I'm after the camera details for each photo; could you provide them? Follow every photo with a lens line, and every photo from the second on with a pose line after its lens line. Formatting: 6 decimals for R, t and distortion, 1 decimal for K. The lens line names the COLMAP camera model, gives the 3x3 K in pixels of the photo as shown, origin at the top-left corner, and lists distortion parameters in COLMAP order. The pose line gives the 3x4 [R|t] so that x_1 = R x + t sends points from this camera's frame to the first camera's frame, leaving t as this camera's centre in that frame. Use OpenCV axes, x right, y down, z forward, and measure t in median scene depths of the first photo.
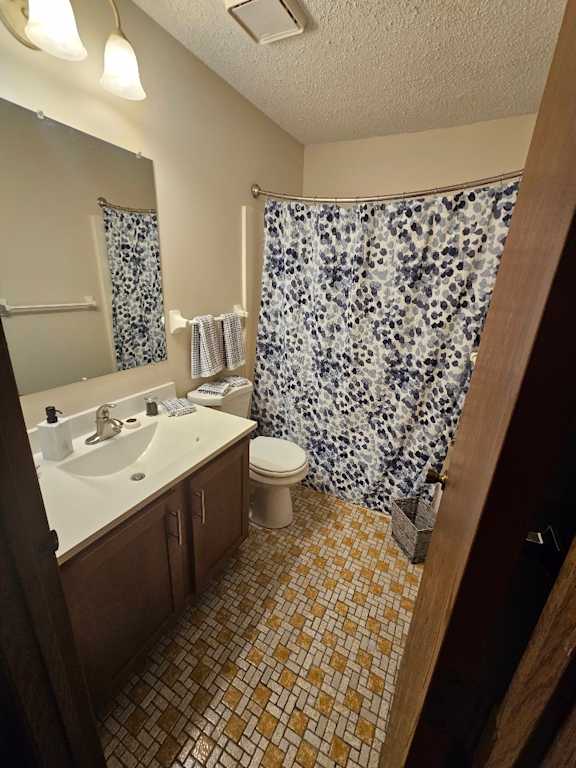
lens RADIAL K [[315.7, 0, 288.0], [0, 315.7, 384.0], [0, 0, 1]] dist [-0.000489, -0.000041]
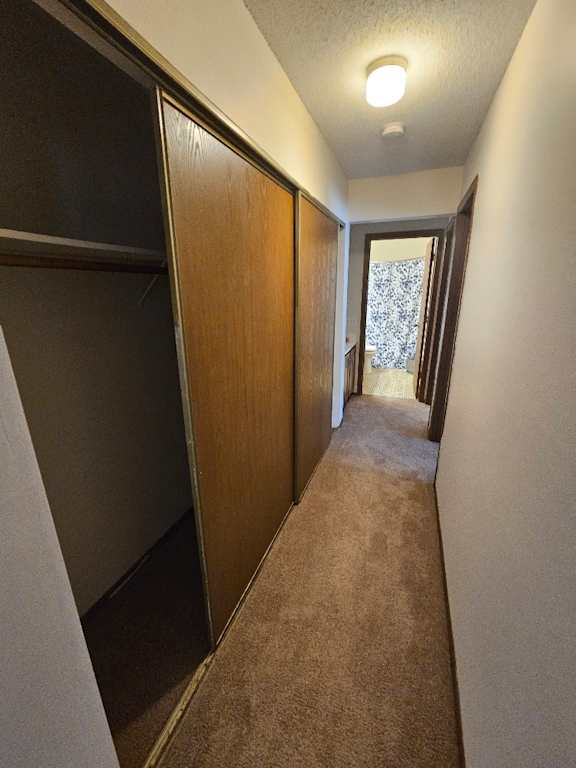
lens RADIAL K [[315.7, 0, 288.0], [0, 315.7, 384.0], [0, 0, 1]] dist [-0.000489, -0.000041]
pose [[0.989198, -0.096563, 0.110288, -1.160020], [0.100794, 0.994345, -0.033442, 0.614167], [-0.106435, 0.044197, 0.993337, -1.895424]]
